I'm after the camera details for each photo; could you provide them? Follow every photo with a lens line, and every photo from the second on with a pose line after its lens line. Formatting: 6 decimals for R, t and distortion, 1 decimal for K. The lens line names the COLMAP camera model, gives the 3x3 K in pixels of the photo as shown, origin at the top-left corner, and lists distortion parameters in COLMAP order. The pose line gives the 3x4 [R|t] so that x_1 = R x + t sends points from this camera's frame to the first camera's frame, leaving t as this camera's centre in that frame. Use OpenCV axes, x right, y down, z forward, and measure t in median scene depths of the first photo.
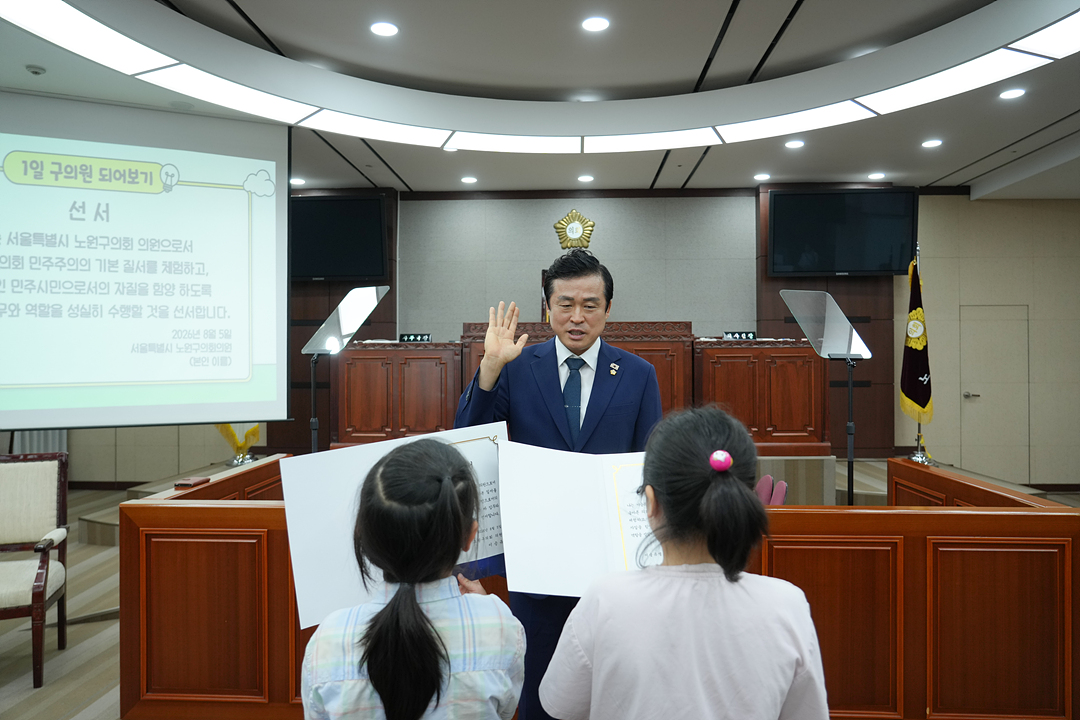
lens RADIAL K [[741.6, 0, 546.9], [0, 741.6, 360.0], [0, 0, 1]] dist [0.003527, 0.004153]
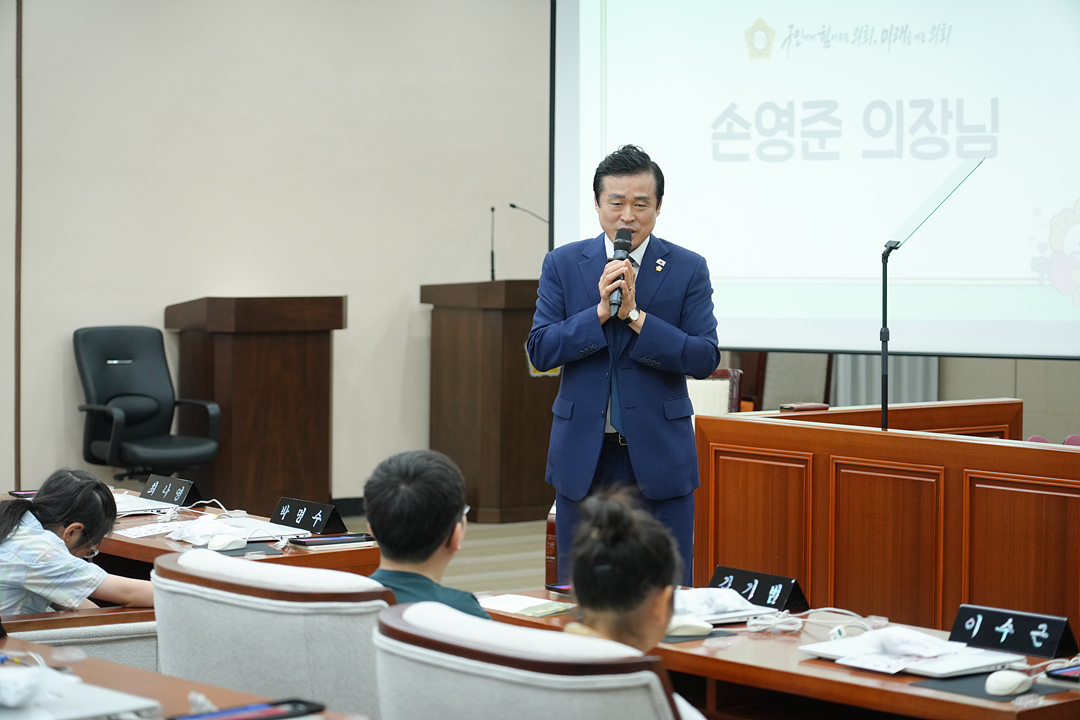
lens RADIAL K [[2702.5, 0, 540.0], [0, 2702.5, 360.0], [0, 0, 1]] dist [-0.054780, 0.413019]
pose [[0.641213, 0.047746, -0.765876, 0.733081], [-0.008334, 0.998437, 0.055267, -0.018598], [0.767318, -0.029055, 0.640609, -0.496123]]
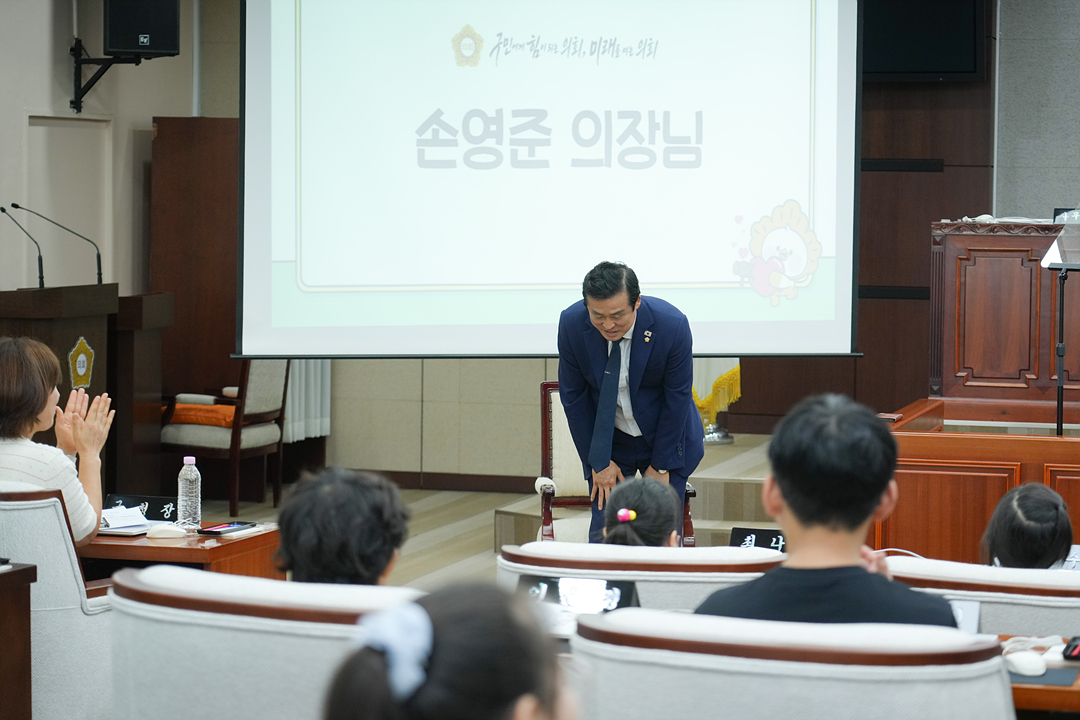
lens RADIAL K [[2736.9, 0, 540.0], [0, 2736.9, 360.0], [0, 0, 1]] dist [-0.037884, -0.364293]
pose [[0.967093, 0.028996, -0.252764, -0.042041], [-0.012611, 0.997726, 0.066203, -0.046320], [0.254109, -0.060837, 0.965260, -0.981807]]
